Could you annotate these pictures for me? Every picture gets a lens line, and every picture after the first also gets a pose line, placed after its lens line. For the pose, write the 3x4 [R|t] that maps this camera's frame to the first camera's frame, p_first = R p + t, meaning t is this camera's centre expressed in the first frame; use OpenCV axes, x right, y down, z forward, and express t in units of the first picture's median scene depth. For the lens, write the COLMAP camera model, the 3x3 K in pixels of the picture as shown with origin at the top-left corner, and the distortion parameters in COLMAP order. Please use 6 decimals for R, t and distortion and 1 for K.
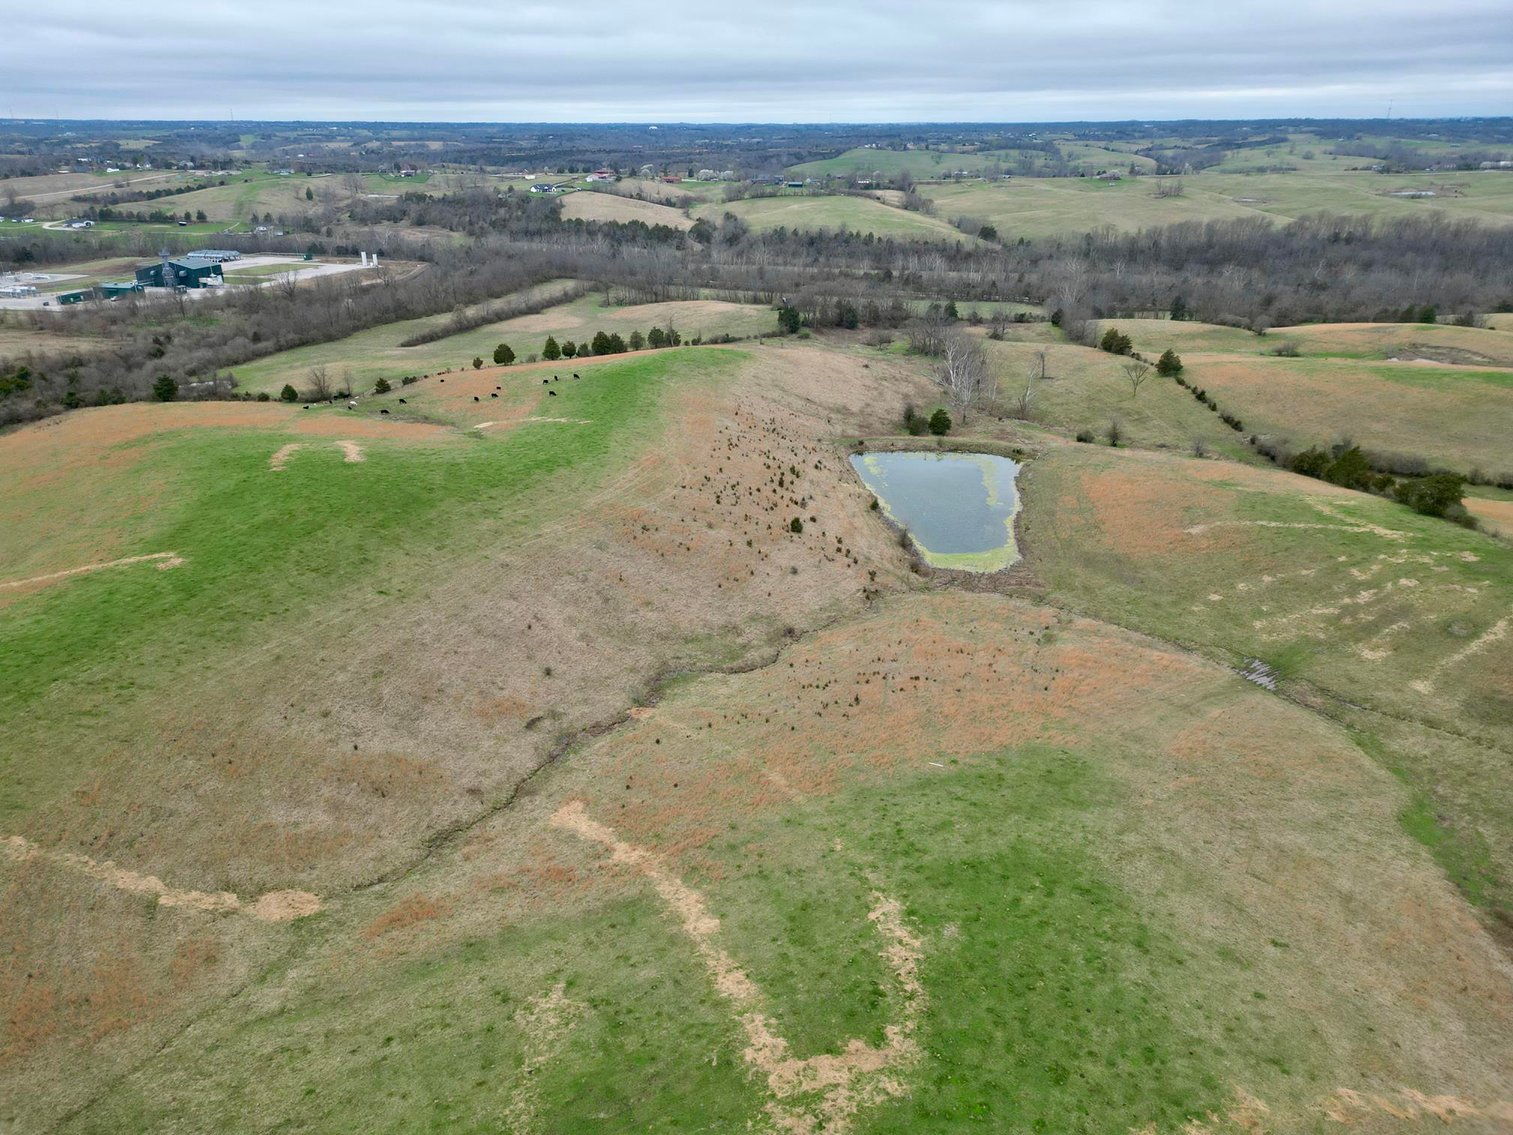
lens RADIAL K [[1053.7, 0, 752.9], [0, 1053.7, 570.5], [0, 0, 1]] dist [0.083949, -0.082538]
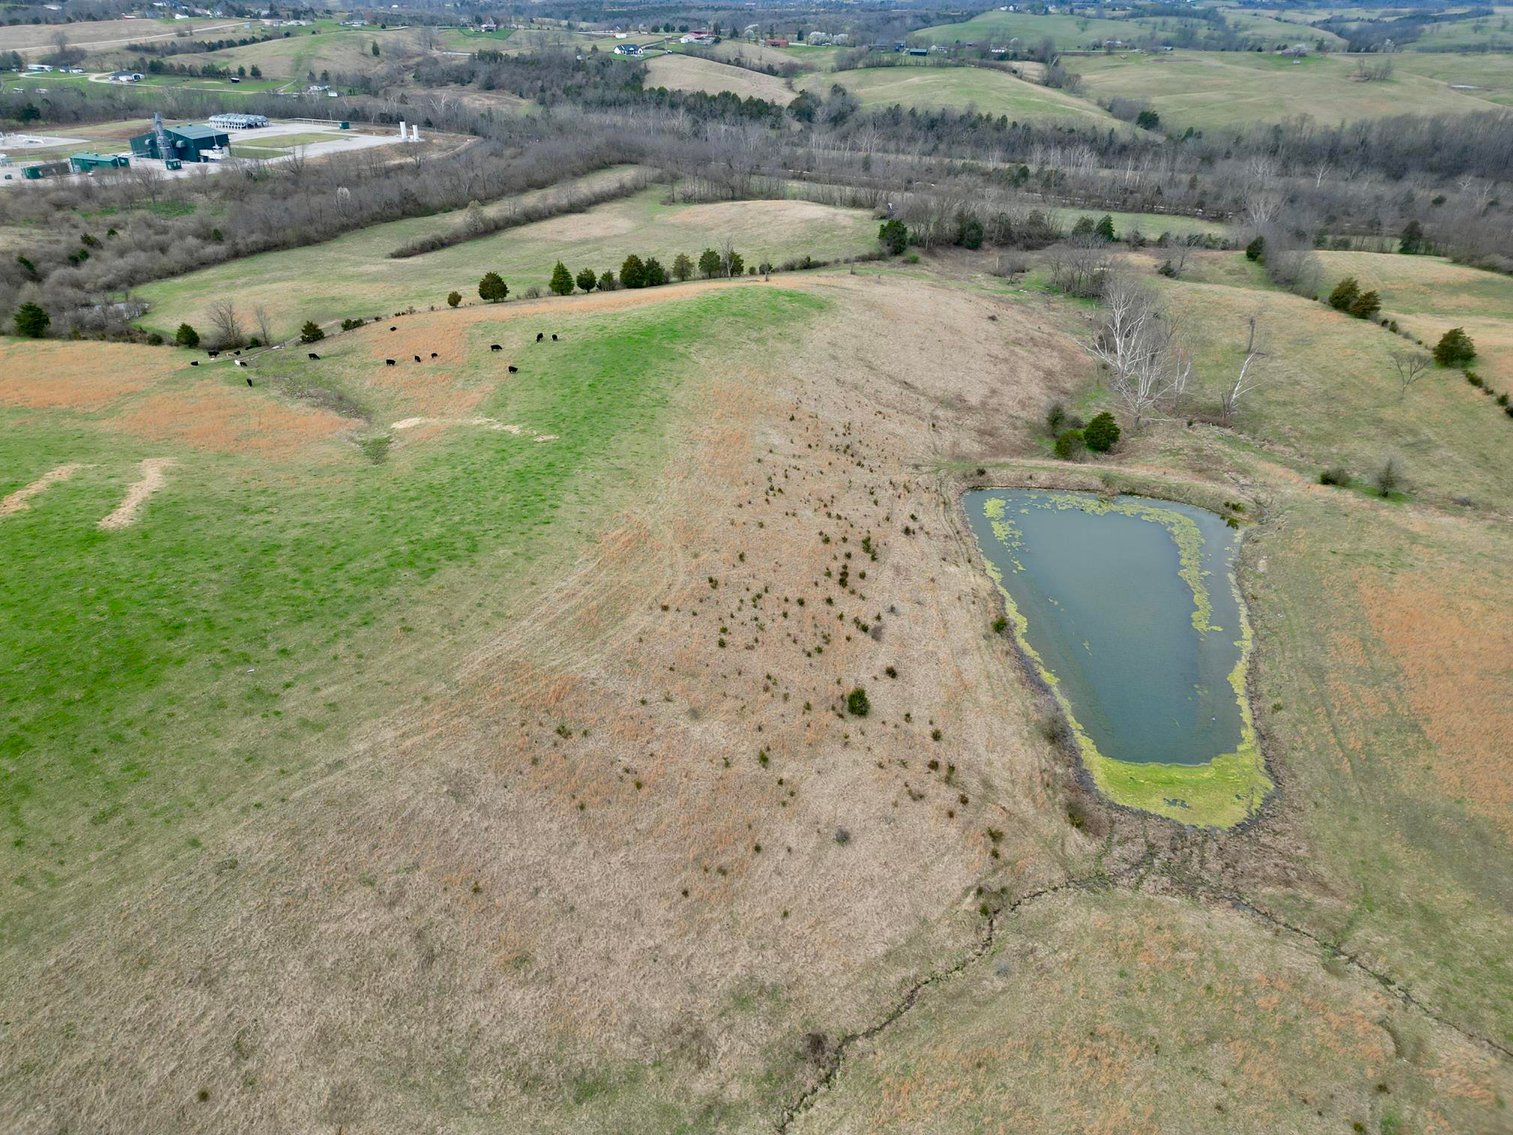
lens RADIAL K [[1060.3, 0, 756.5], [0, 1060.3, 567.5], [0, 0, 1]] dist [0.062009, -0.047417]
pose [[0.994775, 0.065639, -0.078197, 0.016661], [-0.057310, 0.992886, 0.104367, -0.102956], [0.084491, -0.099340, 0.991460, 0.278172]]
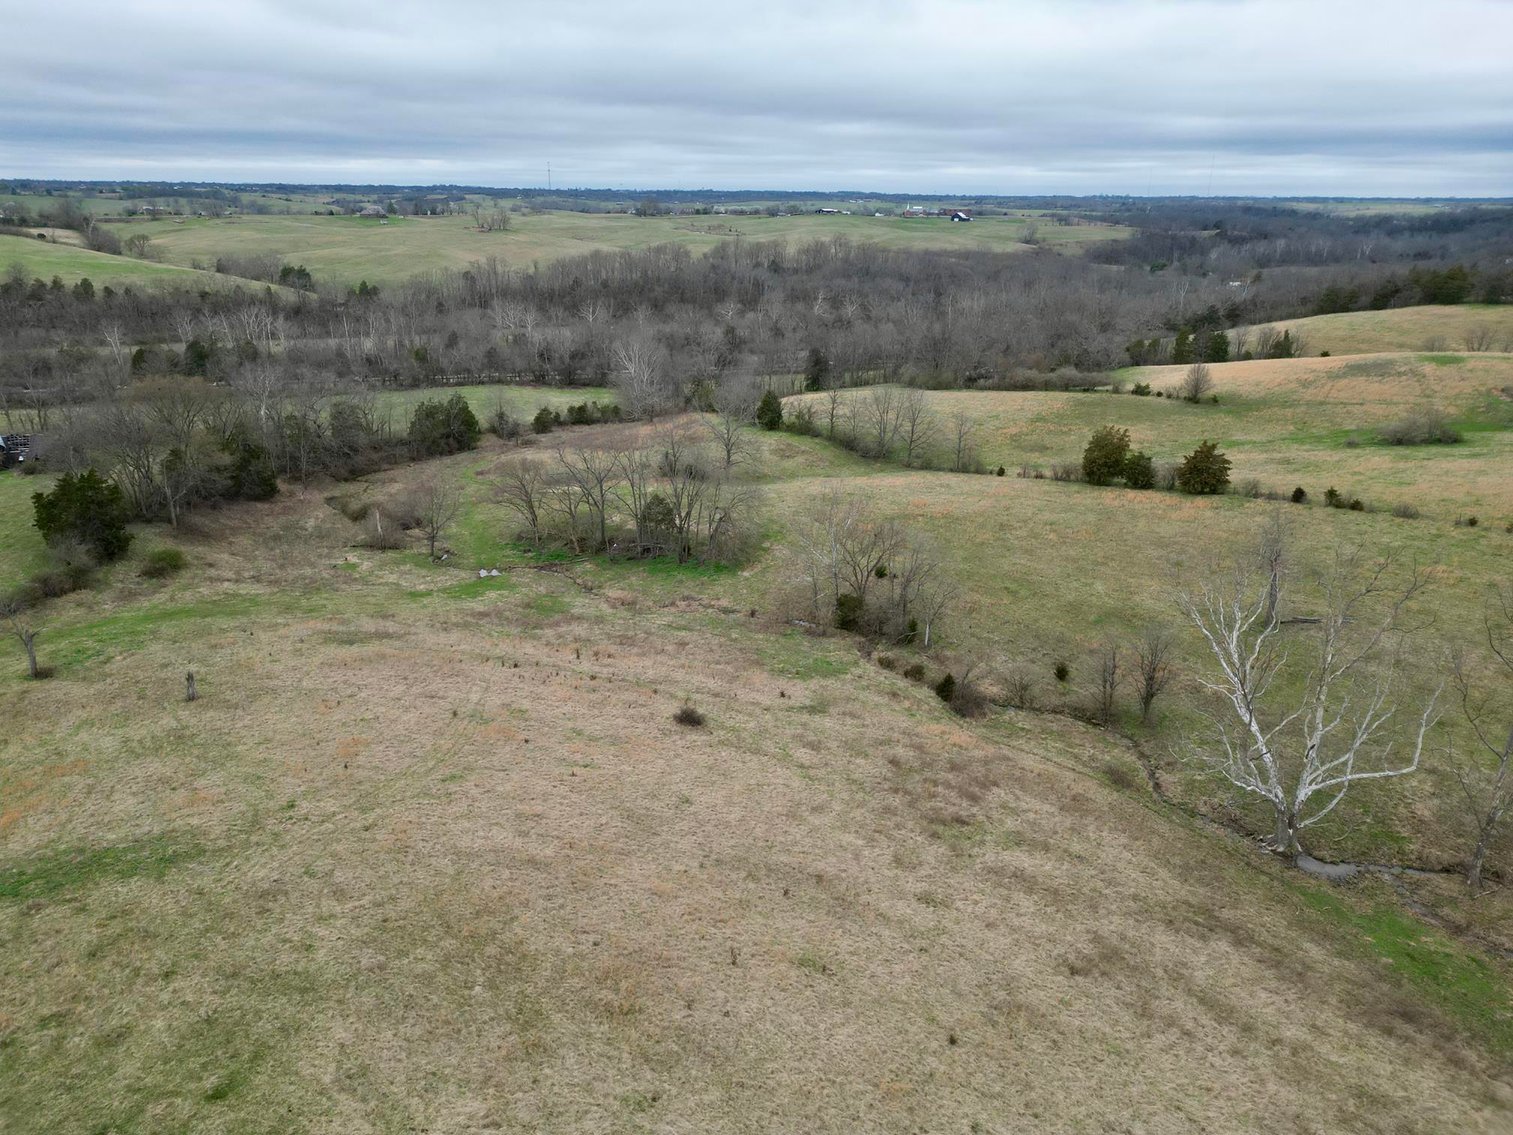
lens RADIAL K [[1060.3, 0, 756.5], [0, 1060.3, 567.5], [0, 0, 1]] dist [0.062009, -0.047417]
pose [[0.746128, -0.212122, 0.631108, -0.023262], [0.249351, 0.967932, 0.030536, -0.260477], [-0.617347, 0.134584, 0.775094, 0.921309]]
